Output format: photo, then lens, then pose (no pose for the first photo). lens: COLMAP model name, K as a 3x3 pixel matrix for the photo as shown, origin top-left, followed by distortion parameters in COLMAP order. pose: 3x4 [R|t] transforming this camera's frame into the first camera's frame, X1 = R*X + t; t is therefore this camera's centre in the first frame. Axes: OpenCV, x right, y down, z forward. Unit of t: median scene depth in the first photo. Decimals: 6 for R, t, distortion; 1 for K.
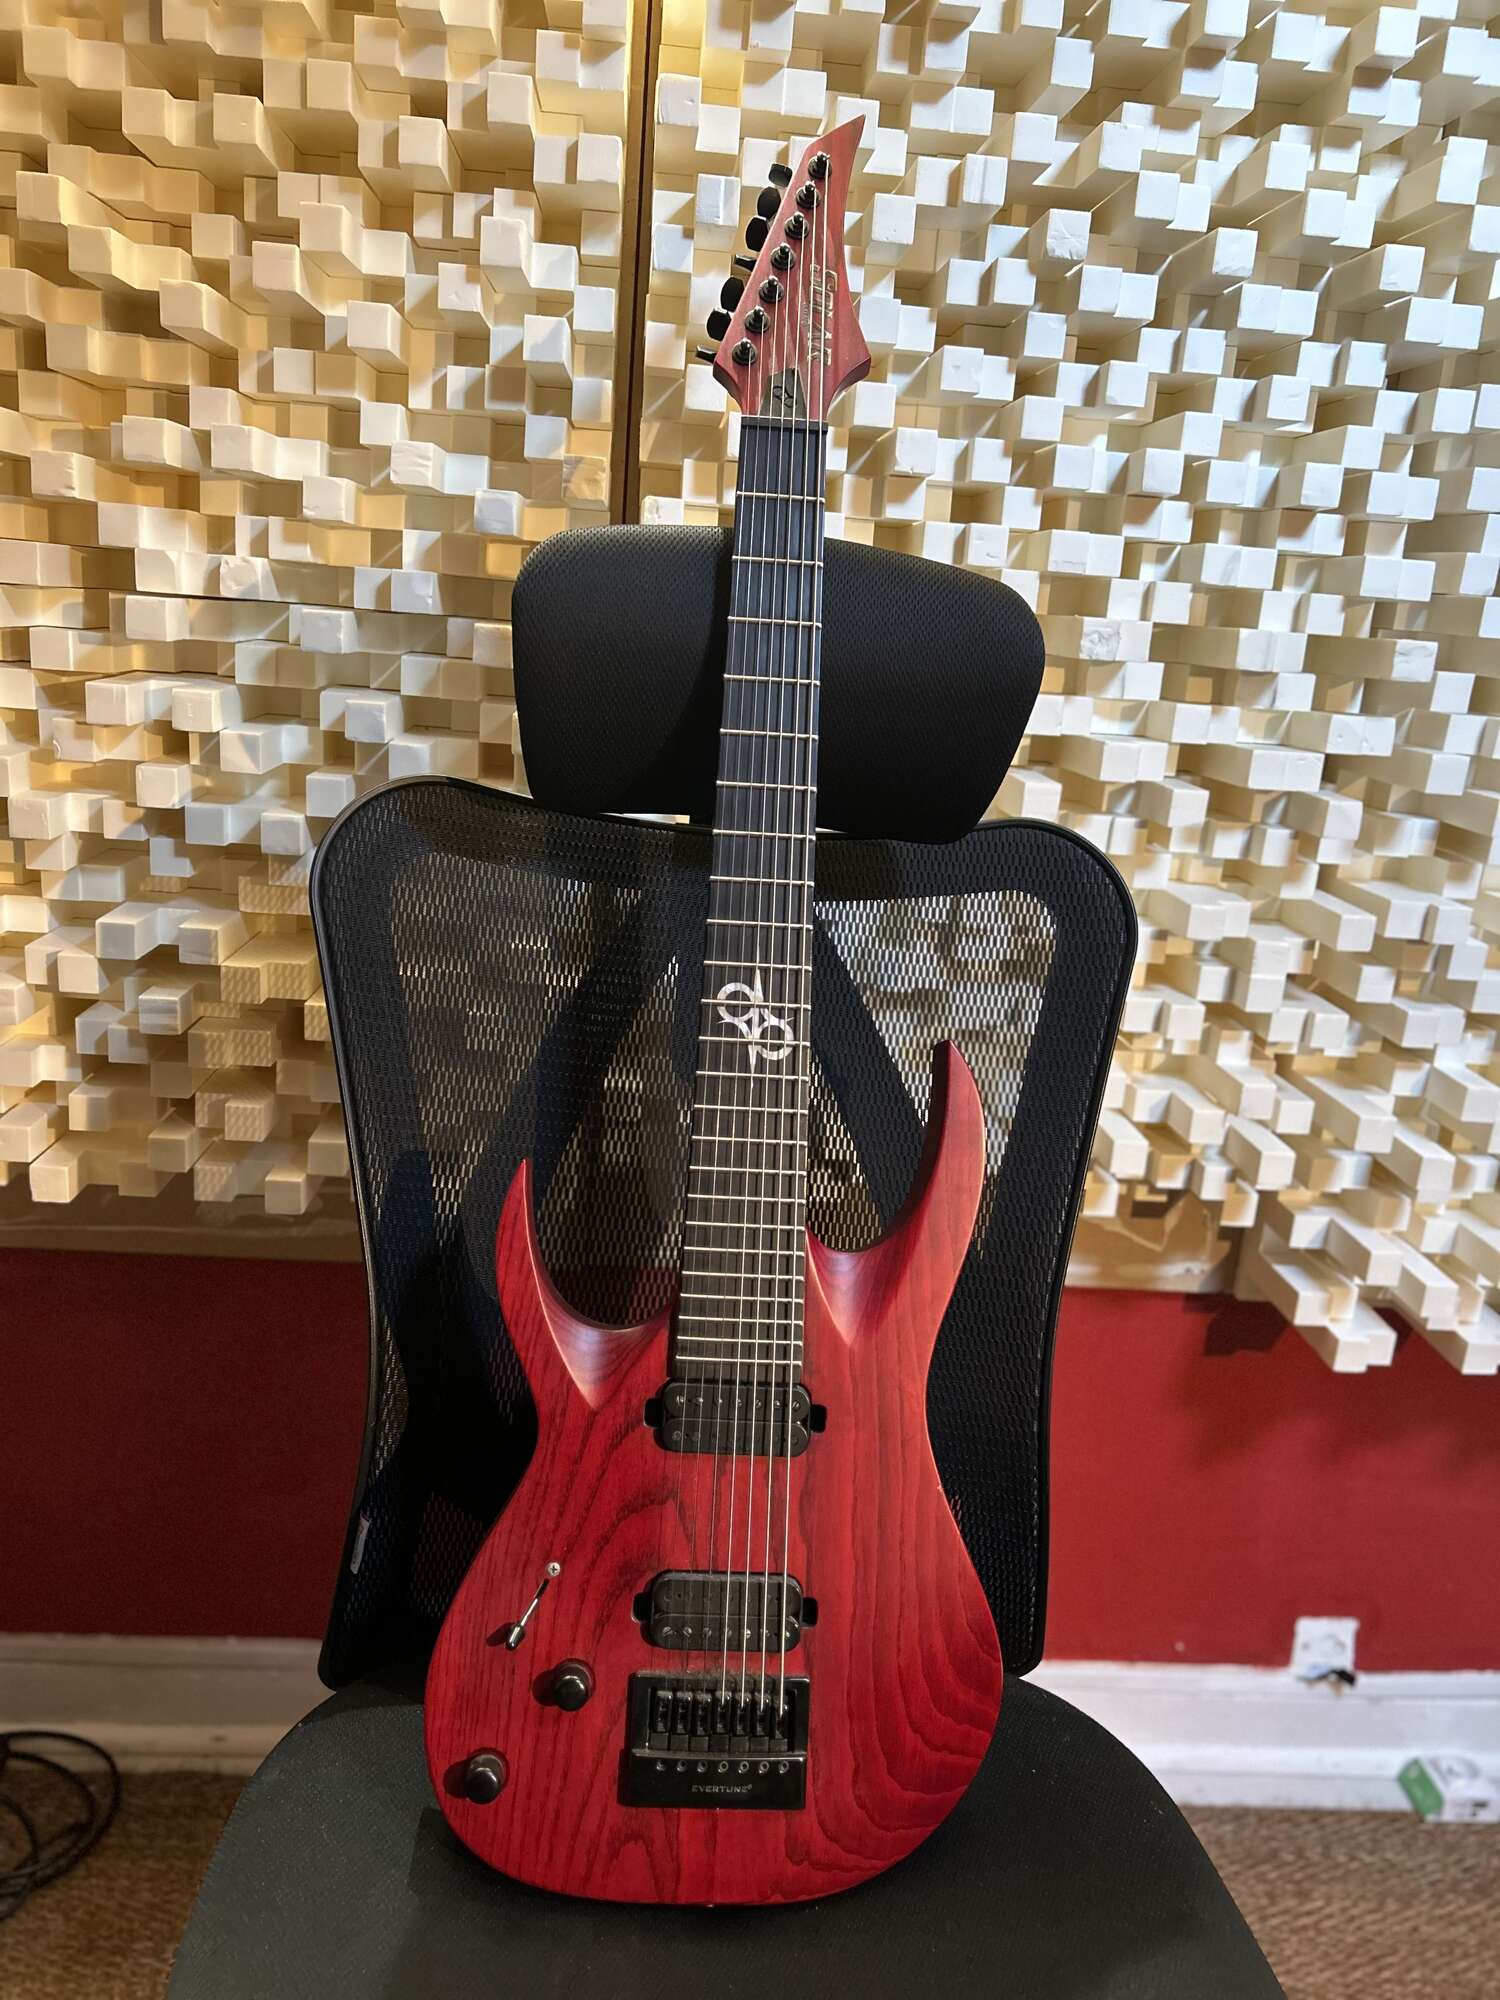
lens RADIAL K [[1551.5, 0, 748.3], [0, 1551.5, 1005.4], [0, 0, 1]] dist [0.000542, -0.030379]
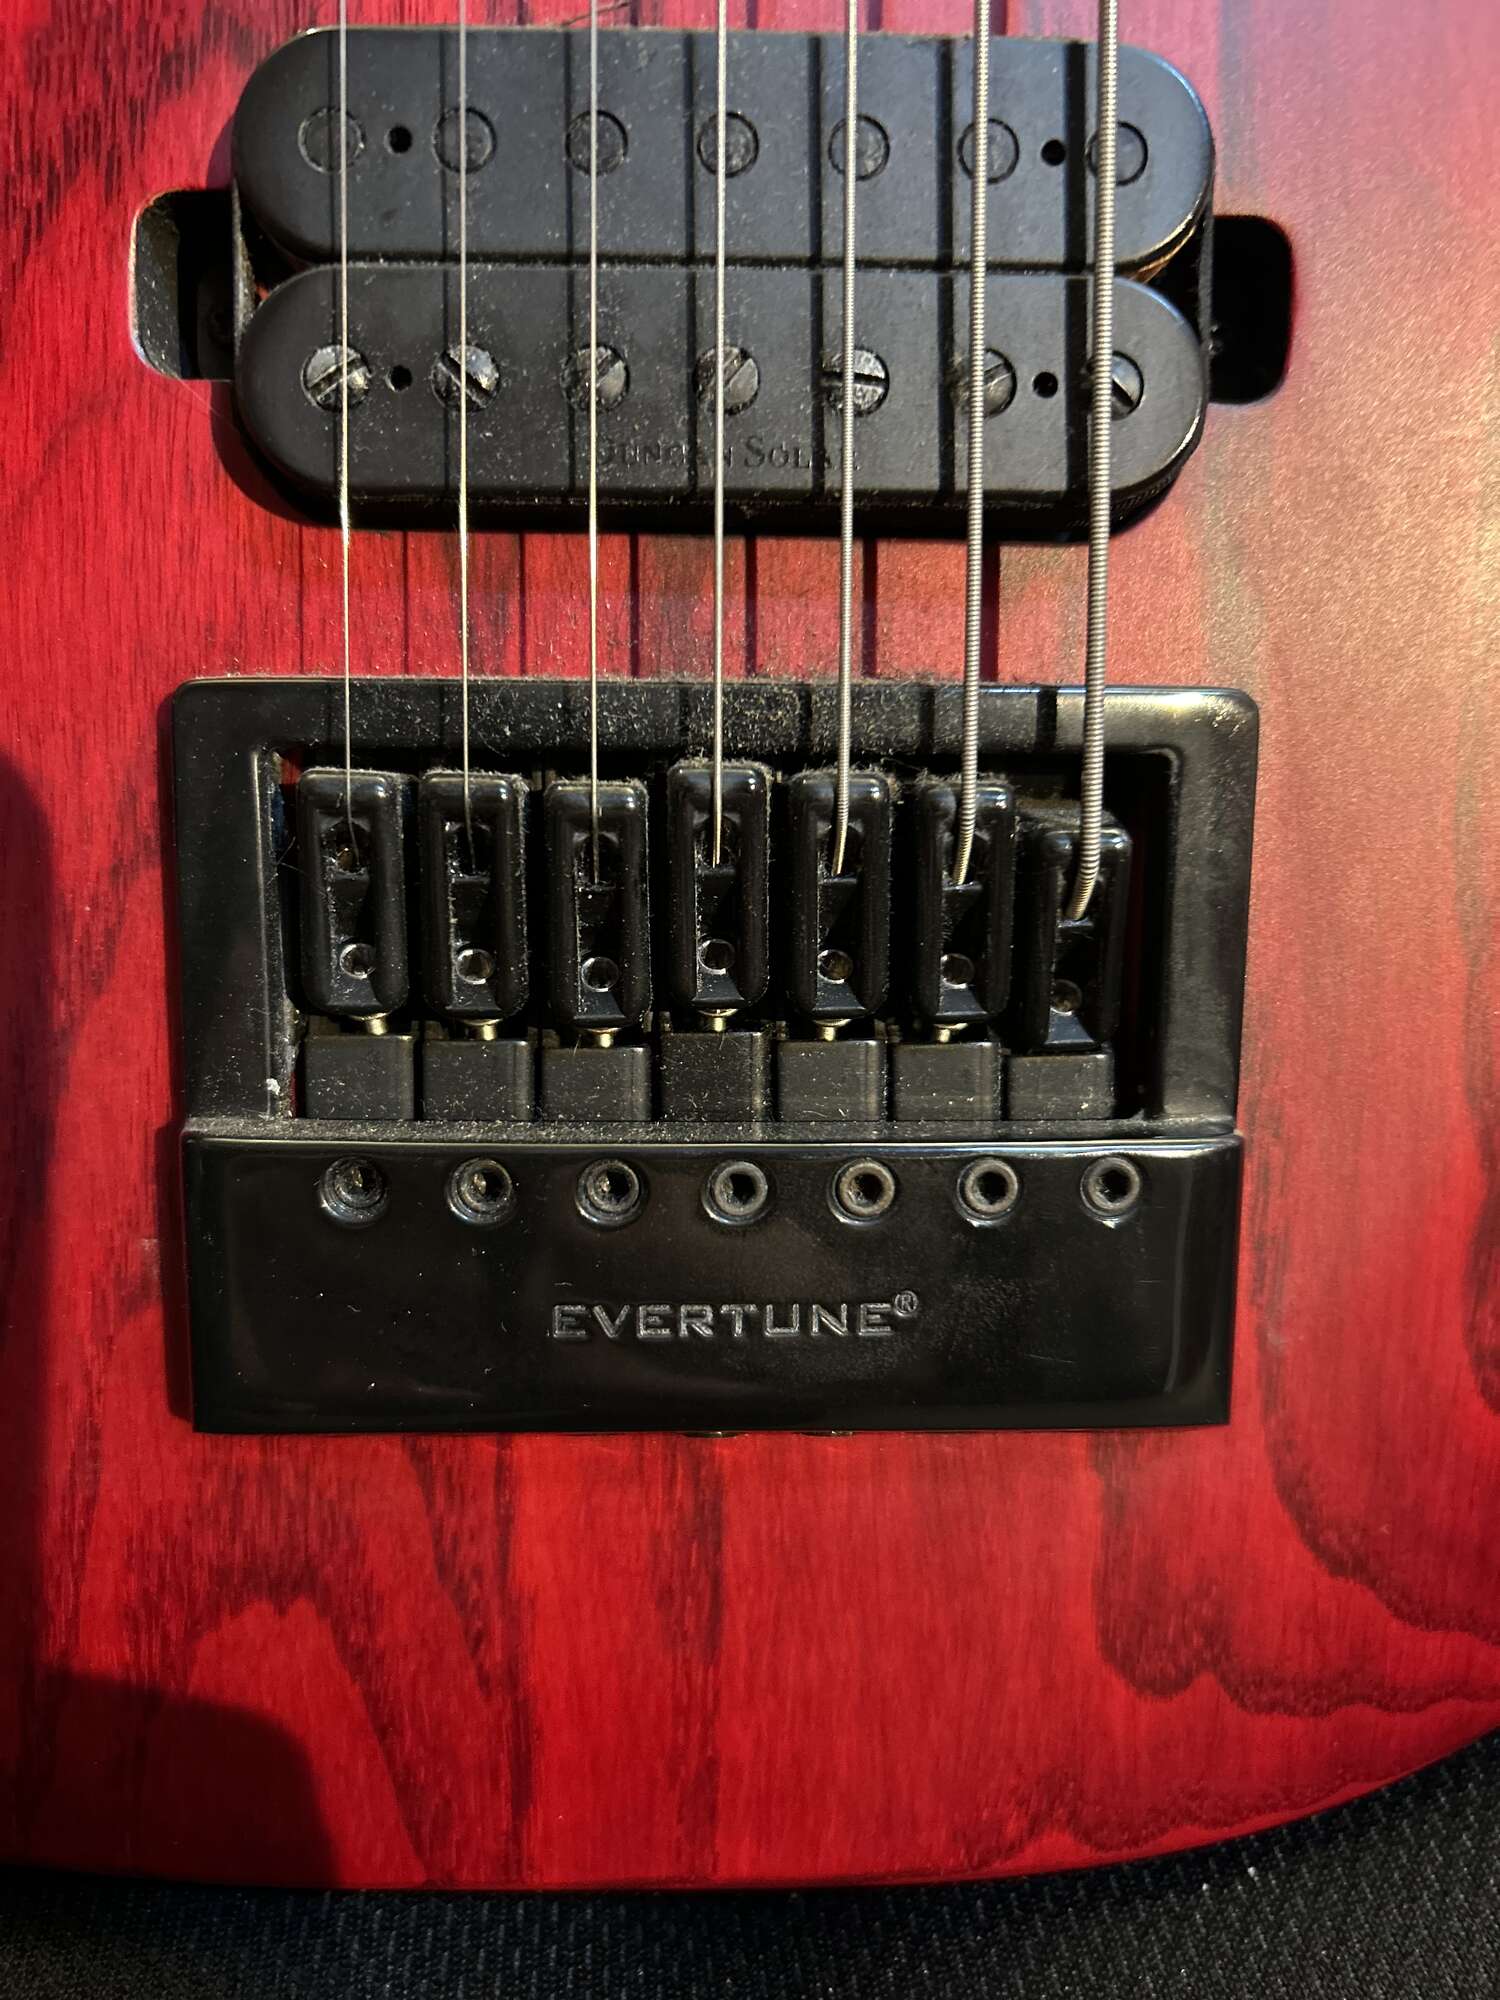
lens RADIAL K [[1551.5, 0, 755.1], [0, 1551.5, 1003.9], [0, 0, 1]] dist [0.000542, -0.030379]
pose [[0.998483, -0.030570, -0.045792, -0.006112], [0.040987, 0.968031, 0.247458, 0.427138], [0.036763, -0.248960, 0.967816, 0.839452]]
